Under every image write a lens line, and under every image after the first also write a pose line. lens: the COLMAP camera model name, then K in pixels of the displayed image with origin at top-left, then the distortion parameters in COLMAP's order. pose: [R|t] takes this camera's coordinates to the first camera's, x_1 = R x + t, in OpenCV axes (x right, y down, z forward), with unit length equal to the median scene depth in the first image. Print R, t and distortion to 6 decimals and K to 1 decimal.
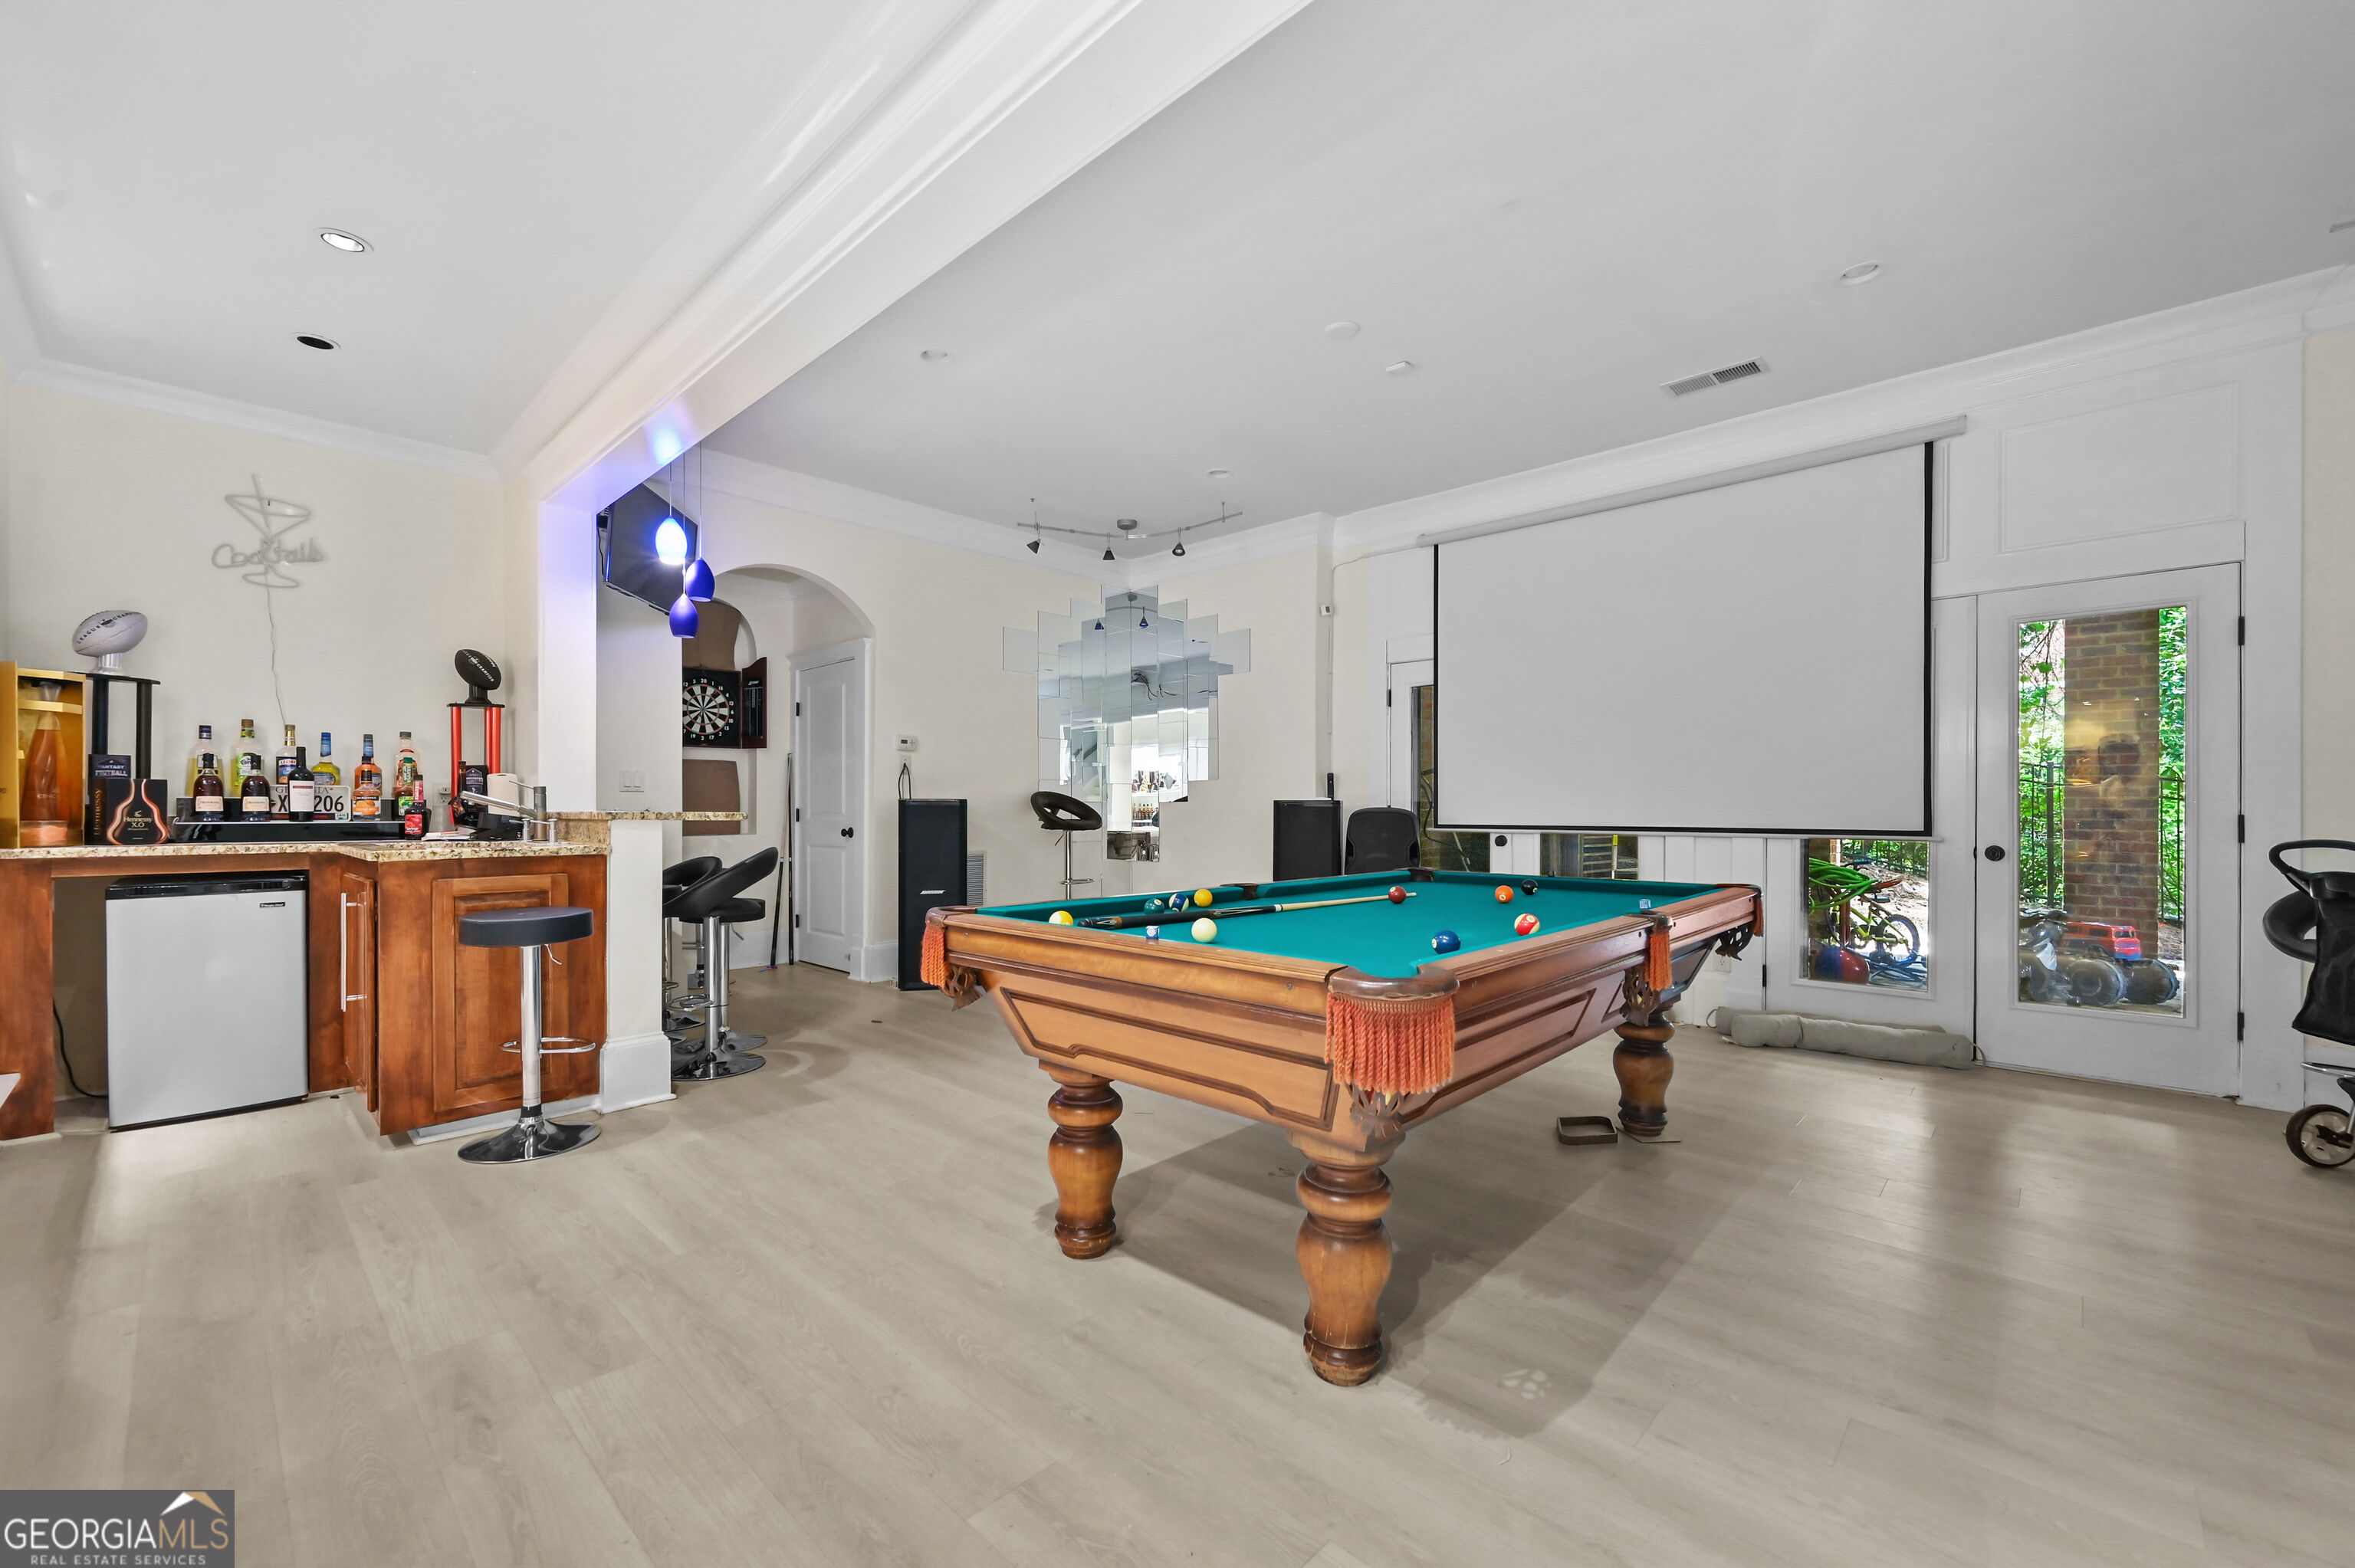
lens RADIAL K [[937.0, 0, 1182.7], [0, 937.0, 803.4], [0, 0, 1]] dist [-0.002060, 0.000889]
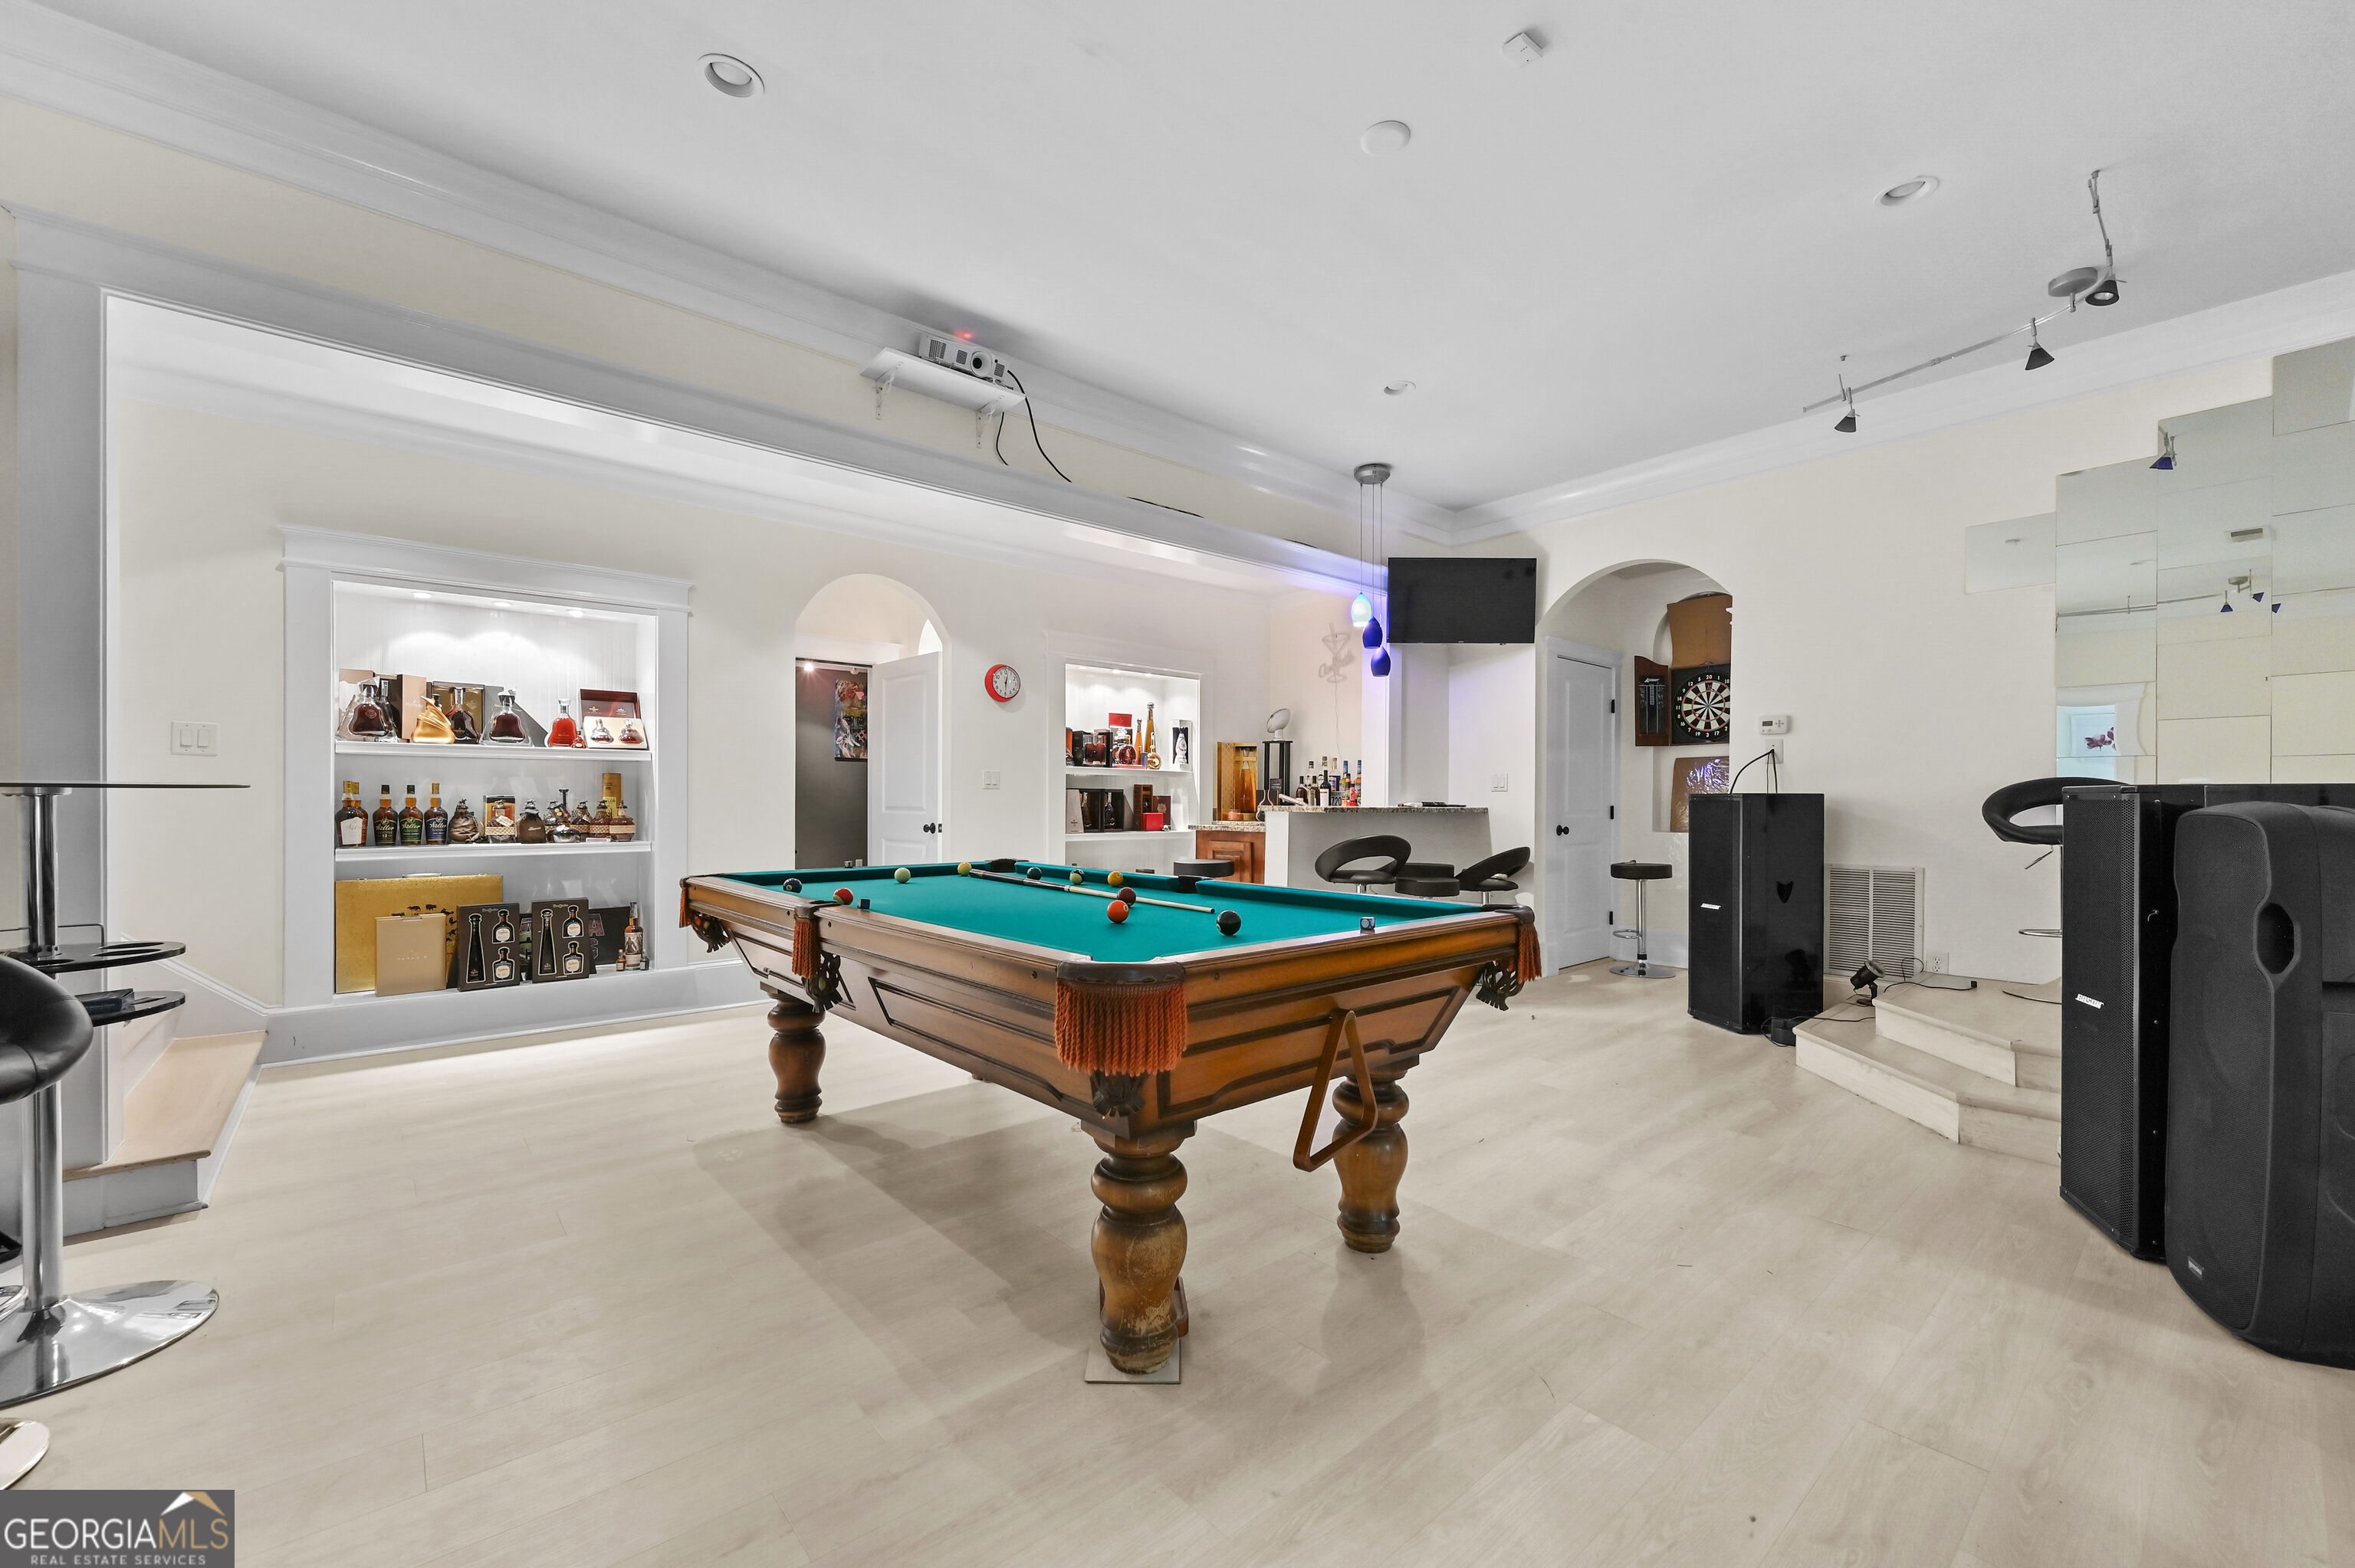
lens RADIAL K [[937.0, 0, 1180.5], [0, 937.0, 799.6], [0, 0, 1]] dist [-0.002060, 0.000889]
pose [[-0.096209, -0.006309, -0.995341, 0.989870], [0.001706, 0.999977, -0.006503, 0.008686], [0.995360, -0.002323, -0.096196, 1.003193]]
